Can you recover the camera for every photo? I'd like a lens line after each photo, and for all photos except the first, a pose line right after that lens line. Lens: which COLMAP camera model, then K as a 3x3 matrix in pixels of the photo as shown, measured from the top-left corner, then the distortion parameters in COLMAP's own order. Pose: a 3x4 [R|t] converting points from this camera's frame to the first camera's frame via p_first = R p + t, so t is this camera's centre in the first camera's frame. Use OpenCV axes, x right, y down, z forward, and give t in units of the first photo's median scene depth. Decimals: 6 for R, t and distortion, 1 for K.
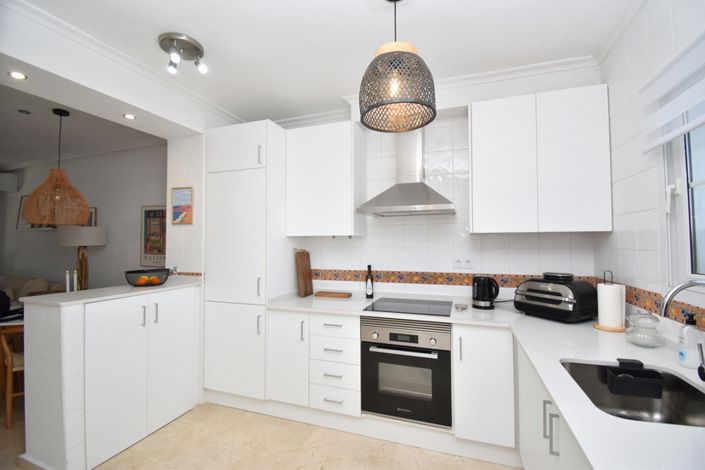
lens RADIAL K [[310.6, 0, 351.6], [0, 310.6, 235.8], [0, 0, 1]] dist [0.007874, -0.015763]
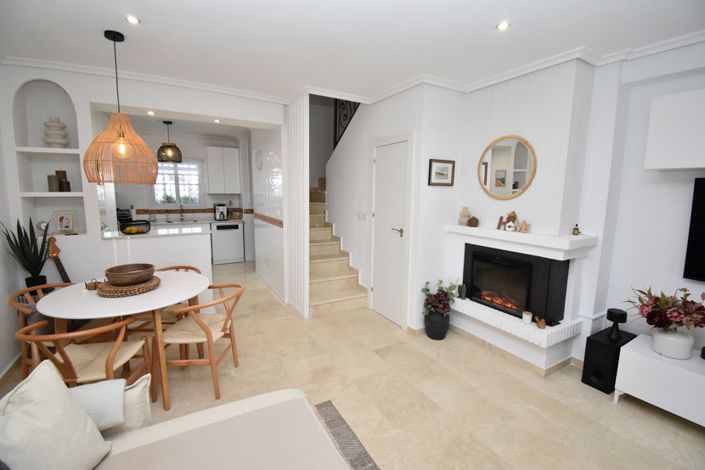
lens RADIAL K [[310.6, 0, 353.0], [0, 310.6, 234.0], [0, 0, 1]] dist [0.007874, -0.015763]
pose [[-0.768953, -0.092515, 0.632576, -2.271840], [-0.027149, 0.993307, 0.112270, -0.014473], [-0.638728, 0.069157, -0.766318, 1.480312]]
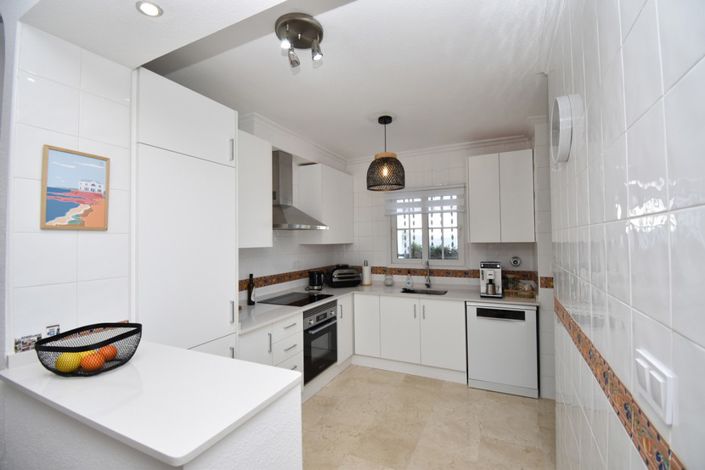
lens RADIAL K [[310.6, 0, 350.4], [0, 310.6, 235.9], [0, 0, 1]] dist [0.007874, -0.015763]
pose [[0.105840, 0.013244, 0.994295, -1.107282], [-0.014562, 0.999825, -0.011767, -0.032830], [-0.994277, -0.013234, 0.106014, 0.620042]]
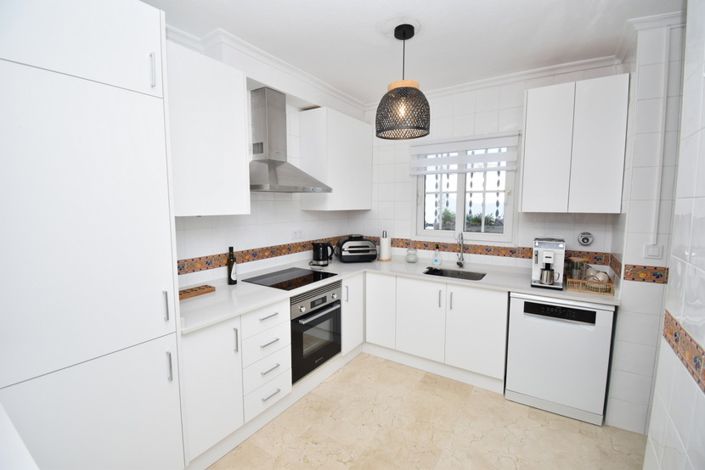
lens RADIAL K [[310.6, 0, 351.3], [0, 310.6, 235.7], [0, 0, 1]] dist [0.007874, -0.015763]
pose [[0.232688, -0.099159, 0.967483, -0.794836], [-0.027215, 0.993735, 0.108395, -0.044549], [-0.972171, -0.051552, 0.228531, 0.541098]]
